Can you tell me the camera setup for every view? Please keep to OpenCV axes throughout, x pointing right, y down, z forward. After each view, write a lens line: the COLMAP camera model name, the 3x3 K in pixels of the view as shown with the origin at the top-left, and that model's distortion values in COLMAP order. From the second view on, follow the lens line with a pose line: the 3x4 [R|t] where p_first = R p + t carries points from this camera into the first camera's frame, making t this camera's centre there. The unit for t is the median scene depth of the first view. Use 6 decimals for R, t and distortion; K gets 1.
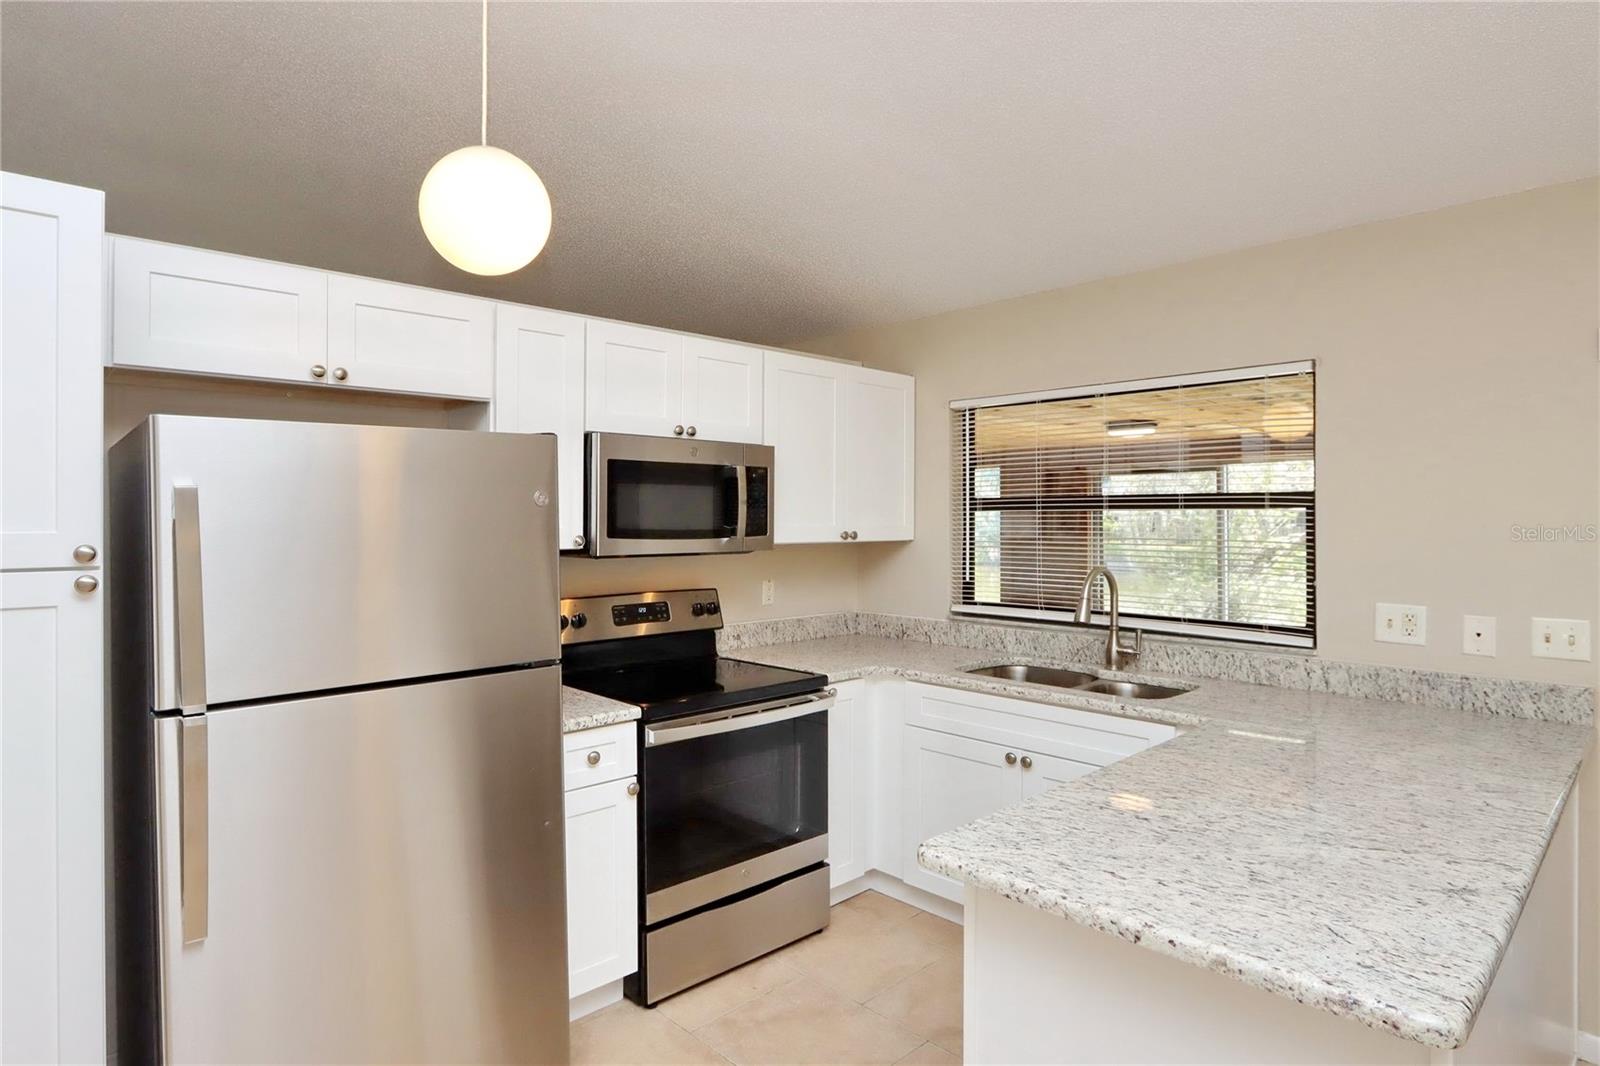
lens RADIAL K [[737.2, 0, 779.7], [0, 737.2, 517.2], [0, 0, 1]] dist [-0.013010, 0.000673]
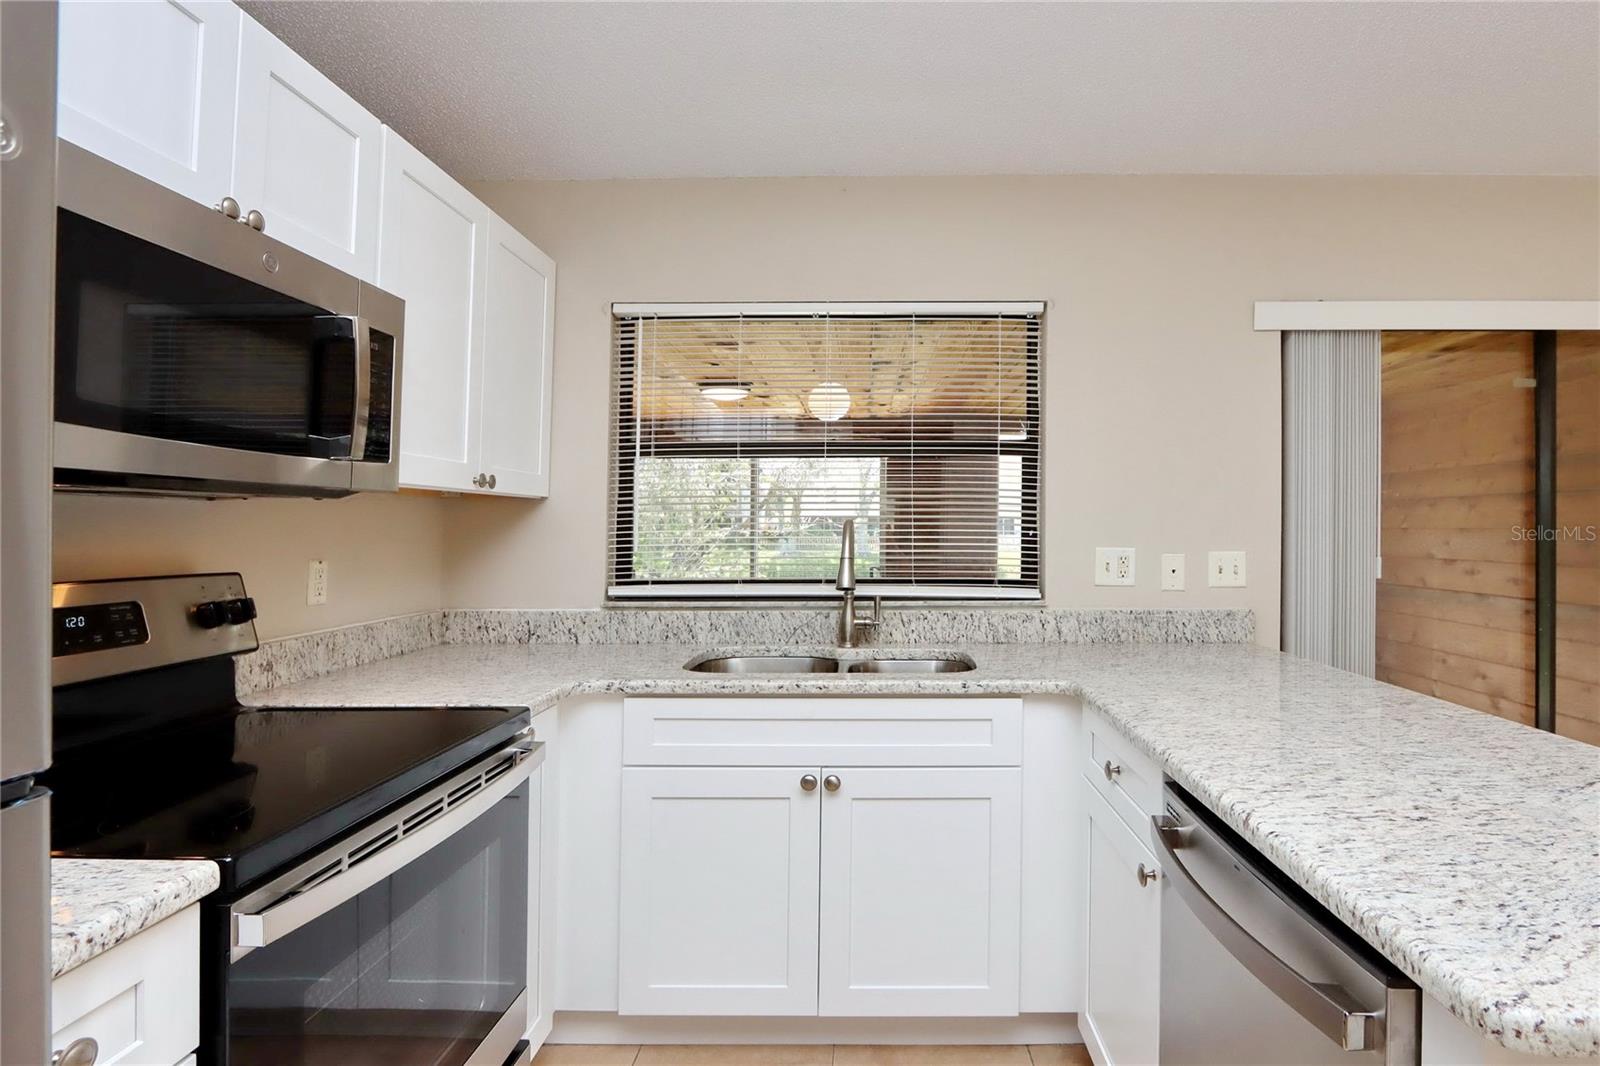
lens RADIAL K [[784.2, 0, 795.2], [0, 784.2, 499.5], [0, 0, 1]] dist [-0.023619, 0.001012]
pose [[0.739049, 0.019653, 0.673365, -0.191564], [-0.004609, 0.999698, -0.024120, 0.067951], [-0.673636, 0.014722, 0.738916, 0.414505]]
